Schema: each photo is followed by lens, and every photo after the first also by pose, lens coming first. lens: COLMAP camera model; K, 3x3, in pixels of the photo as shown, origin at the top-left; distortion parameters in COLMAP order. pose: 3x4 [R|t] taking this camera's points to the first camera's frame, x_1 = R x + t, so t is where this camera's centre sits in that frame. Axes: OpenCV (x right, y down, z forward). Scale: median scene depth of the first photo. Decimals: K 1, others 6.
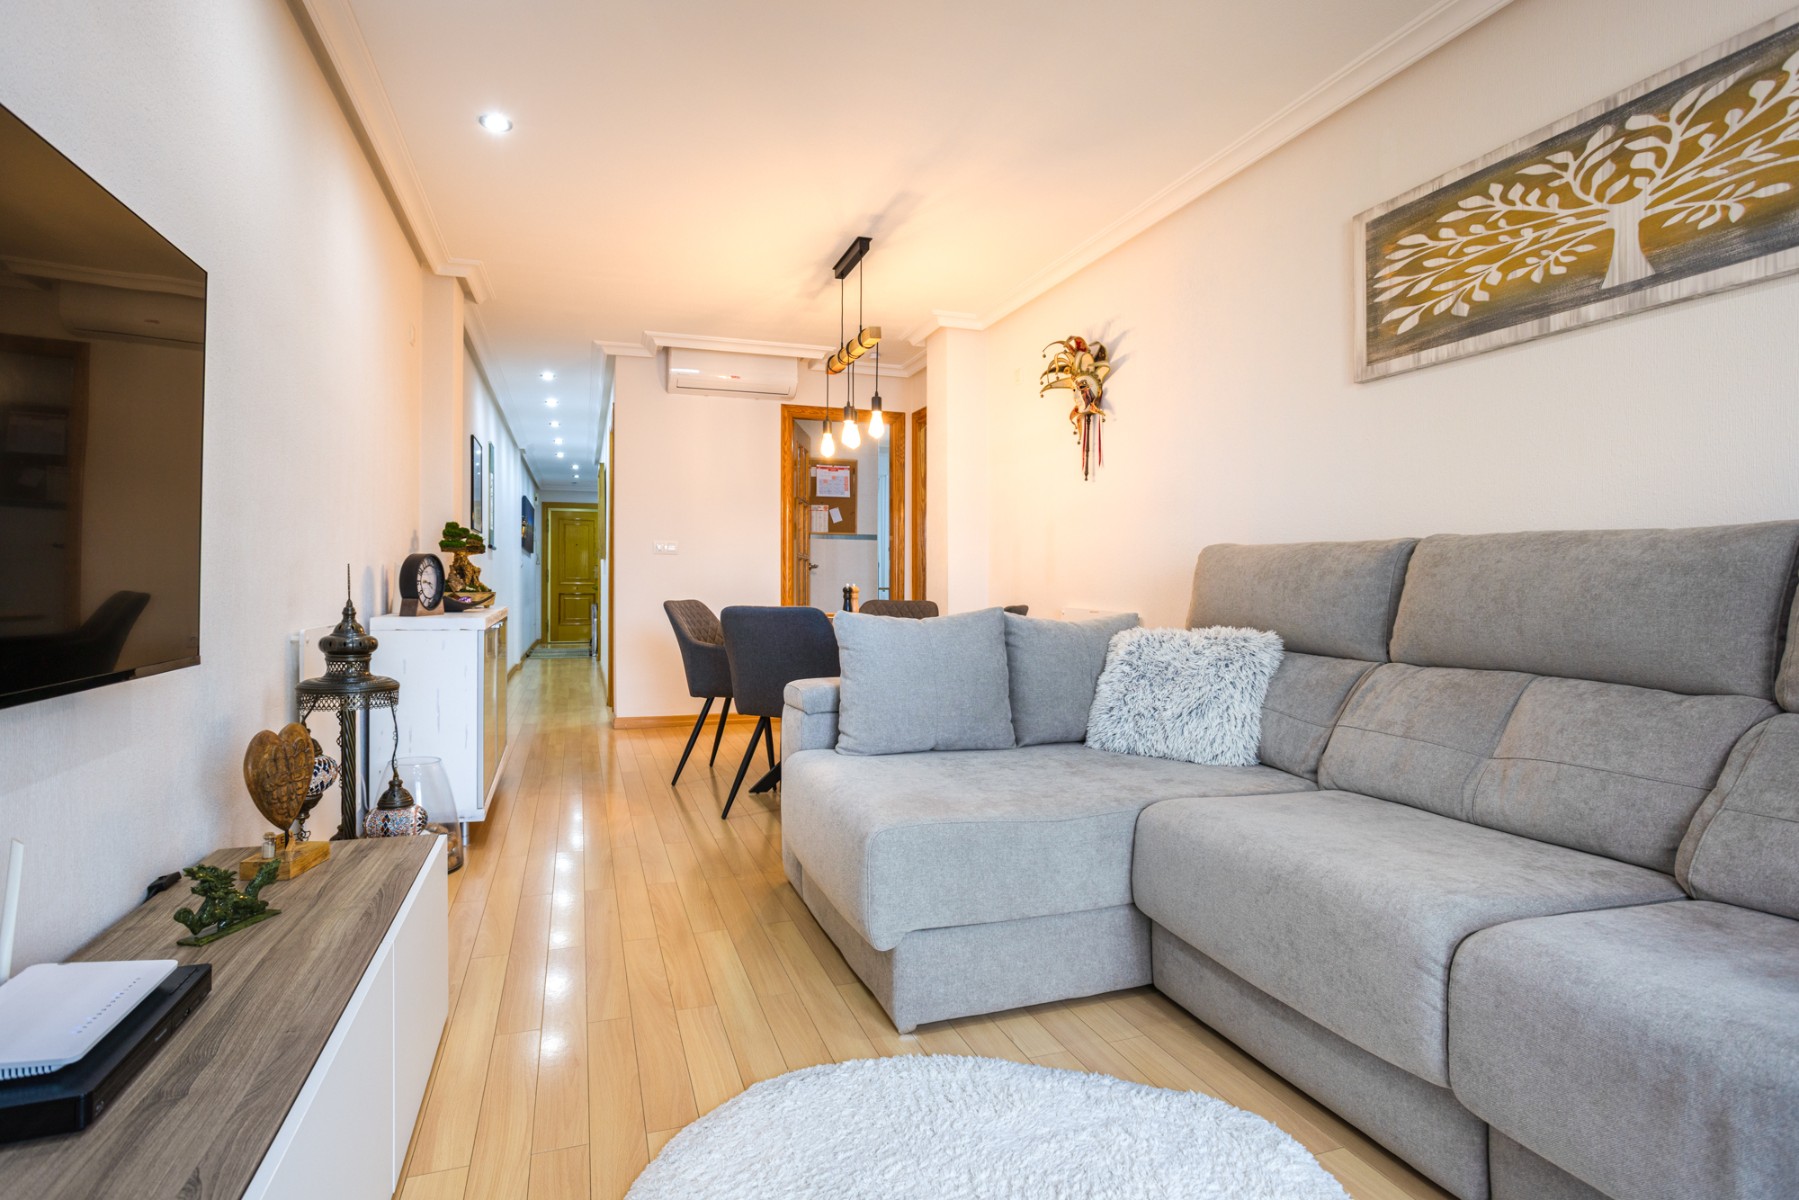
lens RADIAL K [[900.8, 0, 905.6], [0, 900.8, 587.3], [0, 0, 1]] dist [-0.055232, 0.030961]
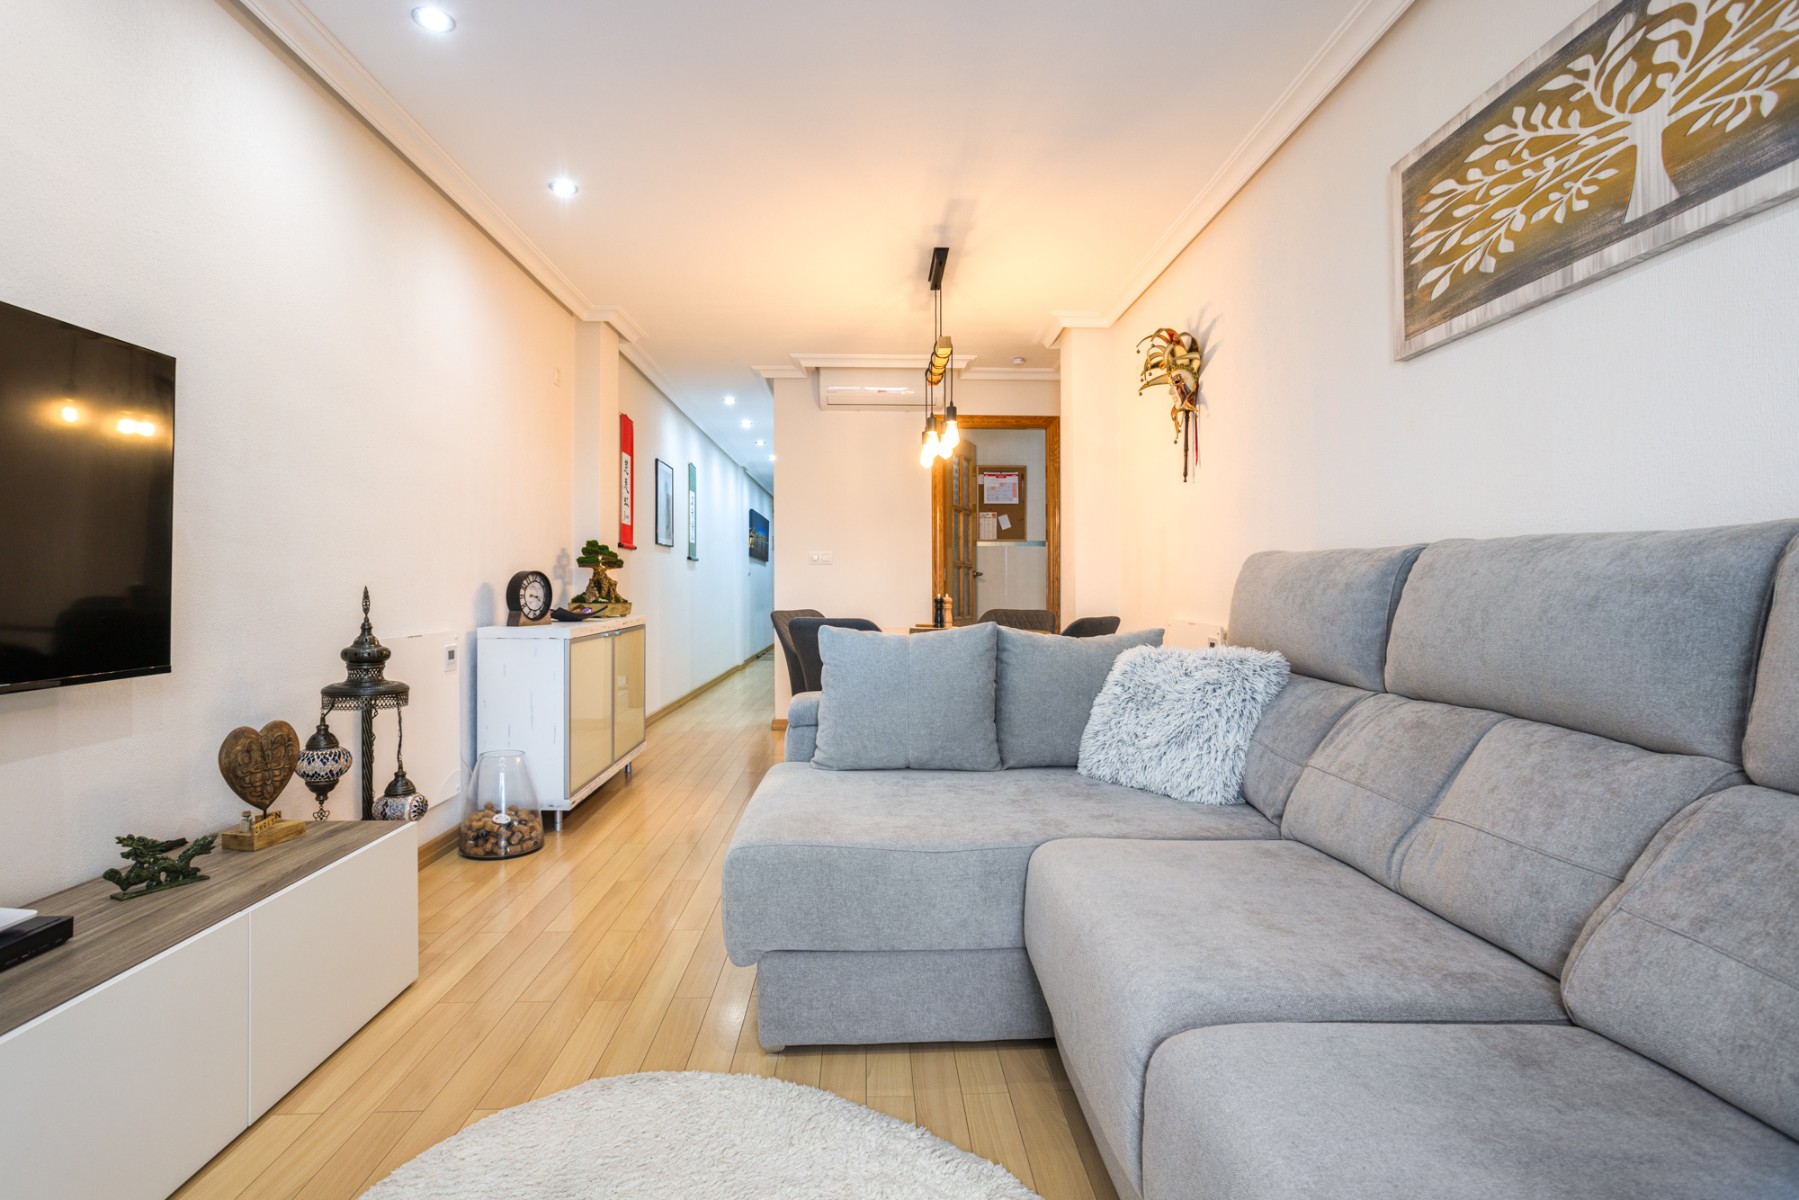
lens RADIAL K [[897.5, 0, 904.5], [0, 897.5, 581.3], [0, 0, 1]] dist [-0.053298, 0.028484]
pose [[0.959150, -0.008081, -0.282784, 0.358108], [0.005055, 0.999922, -0.011430, -0.014126], [0.282854, 0.009534, 0.959116, 0.068541]]
